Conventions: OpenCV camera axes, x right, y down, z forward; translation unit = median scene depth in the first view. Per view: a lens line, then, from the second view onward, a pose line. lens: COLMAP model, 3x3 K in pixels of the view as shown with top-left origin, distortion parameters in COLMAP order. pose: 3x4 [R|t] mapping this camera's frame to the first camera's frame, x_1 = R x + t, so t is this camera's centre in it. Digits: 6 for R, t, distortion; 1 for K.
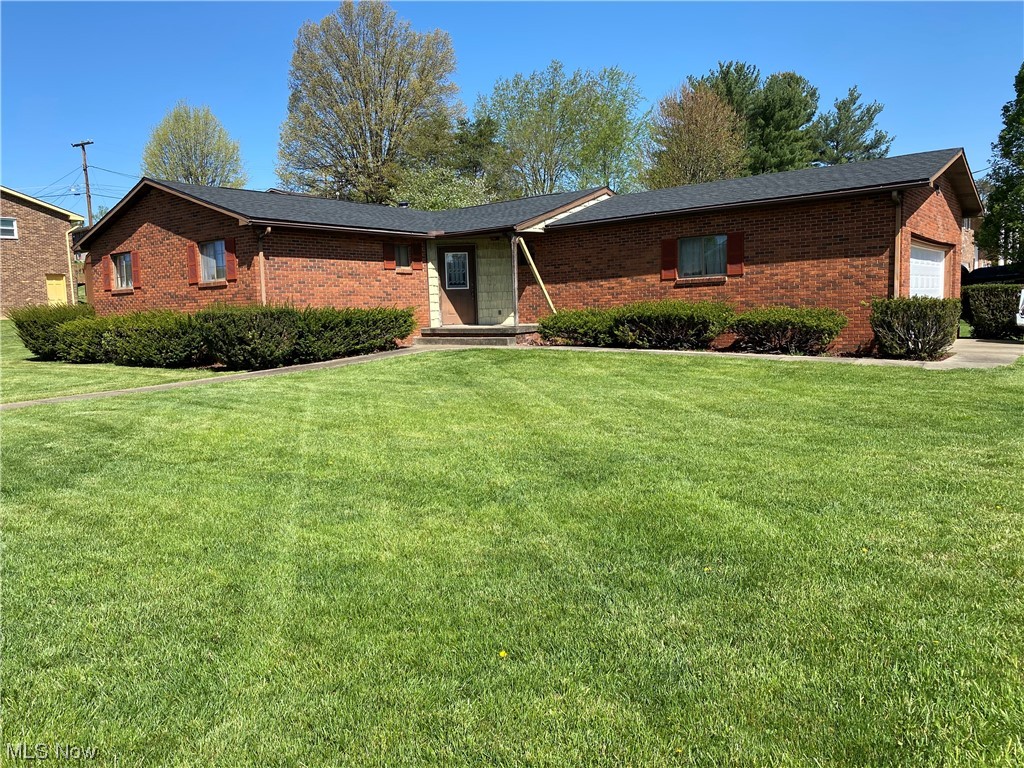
lens RADIAL K [[783.8, 0, 512.0], [0, 783.8, 384.0], [0, 0, 1]] dist [-0.002437, -0.005397]
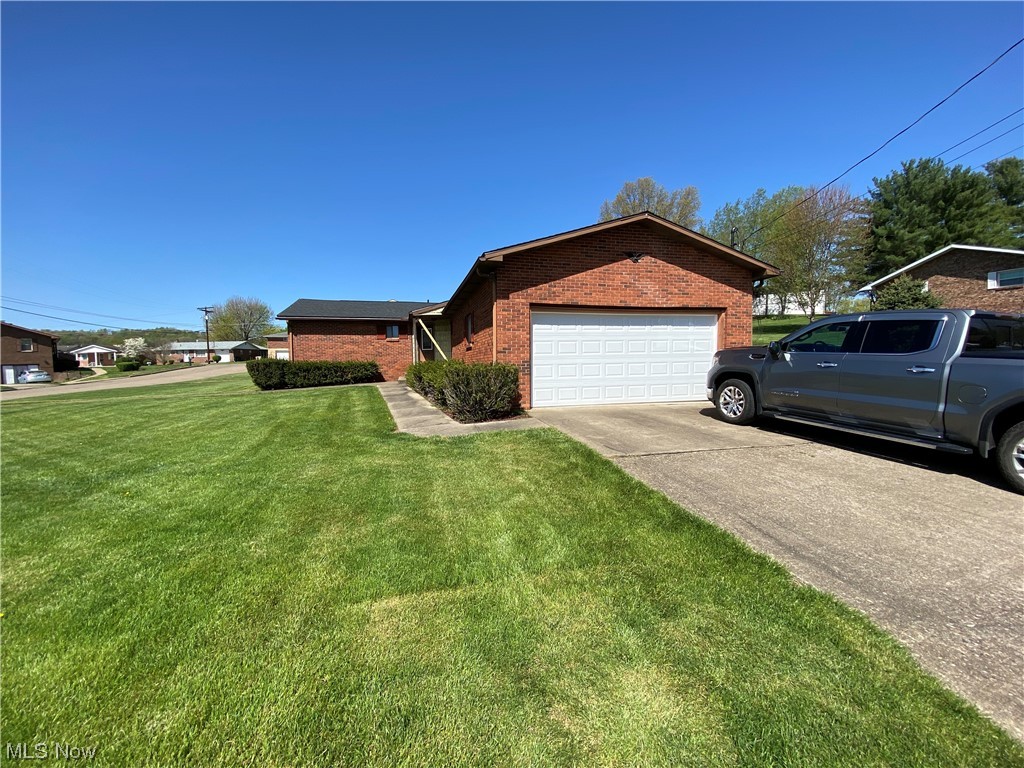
lens RADIAL K [[415.3, 0, 507.3], [0, 415.3, 384.6], [0, 0, 1]] dist [0.023739, -0.021371]
pose [[0.786600, 0.056141, -0.614906, 0.708562], [-0.071984, 0.997405, -0.001020, -0.065262], [0.613253, 0.045066, 0.788600, 0.448310]]
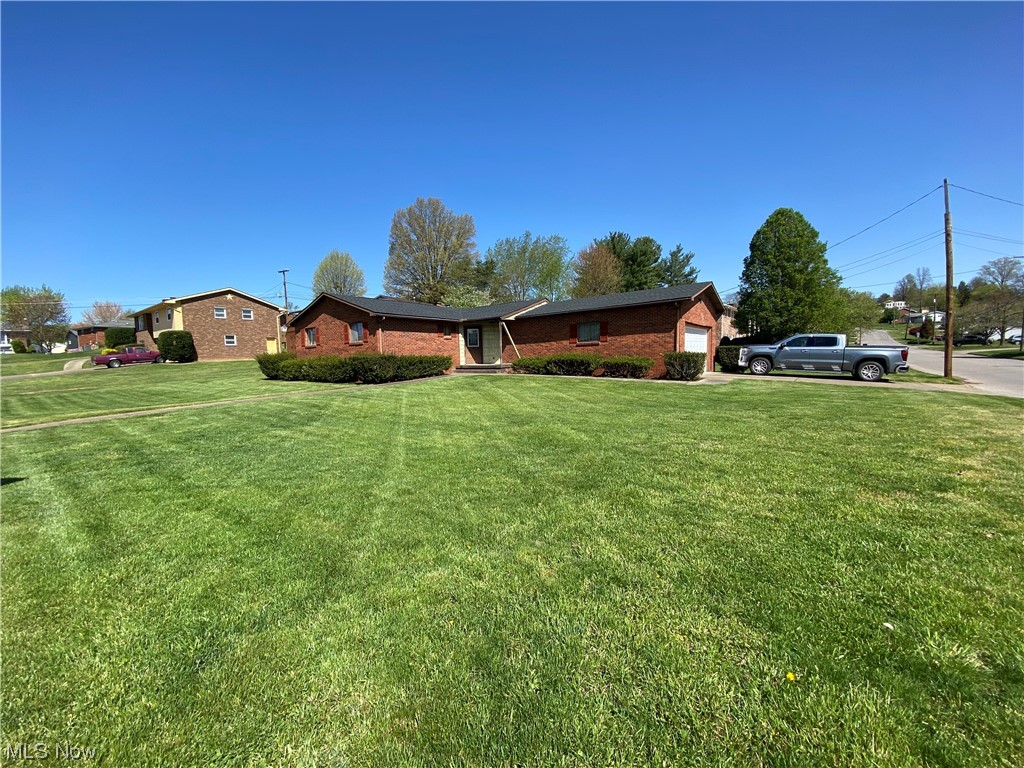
lens RADIAL K [[415.3, 0, 507.3], [0, 415.3, 384.6], [0, 0, 1]] dist [0.023739, -0.021371]
pose [[0.999965, 0.006118, 0.005786, 0.016245], [-0.005939, 0.999518, -0.030455, 0.013534], [-0.005970, 0.030420, 0.999519, -0.108750]]
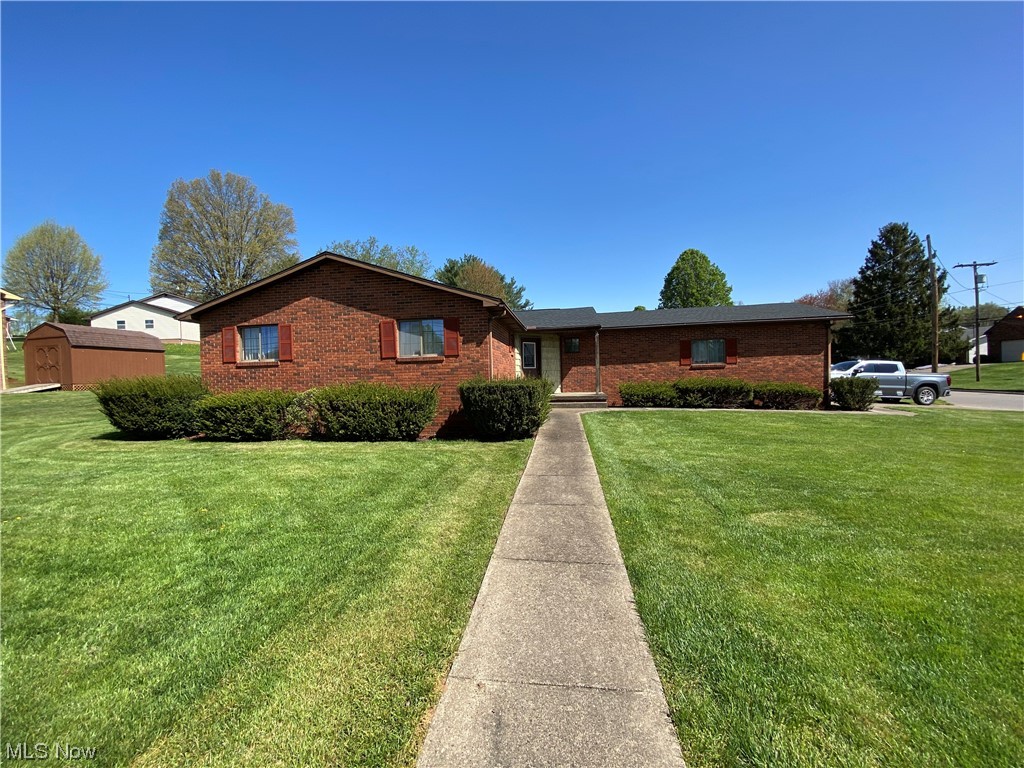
lens RADIAL K [[407.8, 0, 500.5], [0, 407.8, 380.9], [0, 0, 1]] dist [0.042905, -0.037329]
pose [[0.871200, 0.005316, 0.490899, -0.536101], [0.042476, 0.995375, -0.086162, -0.041938], [-0.489087, 0.095916, 0.866945, 0.440735]]
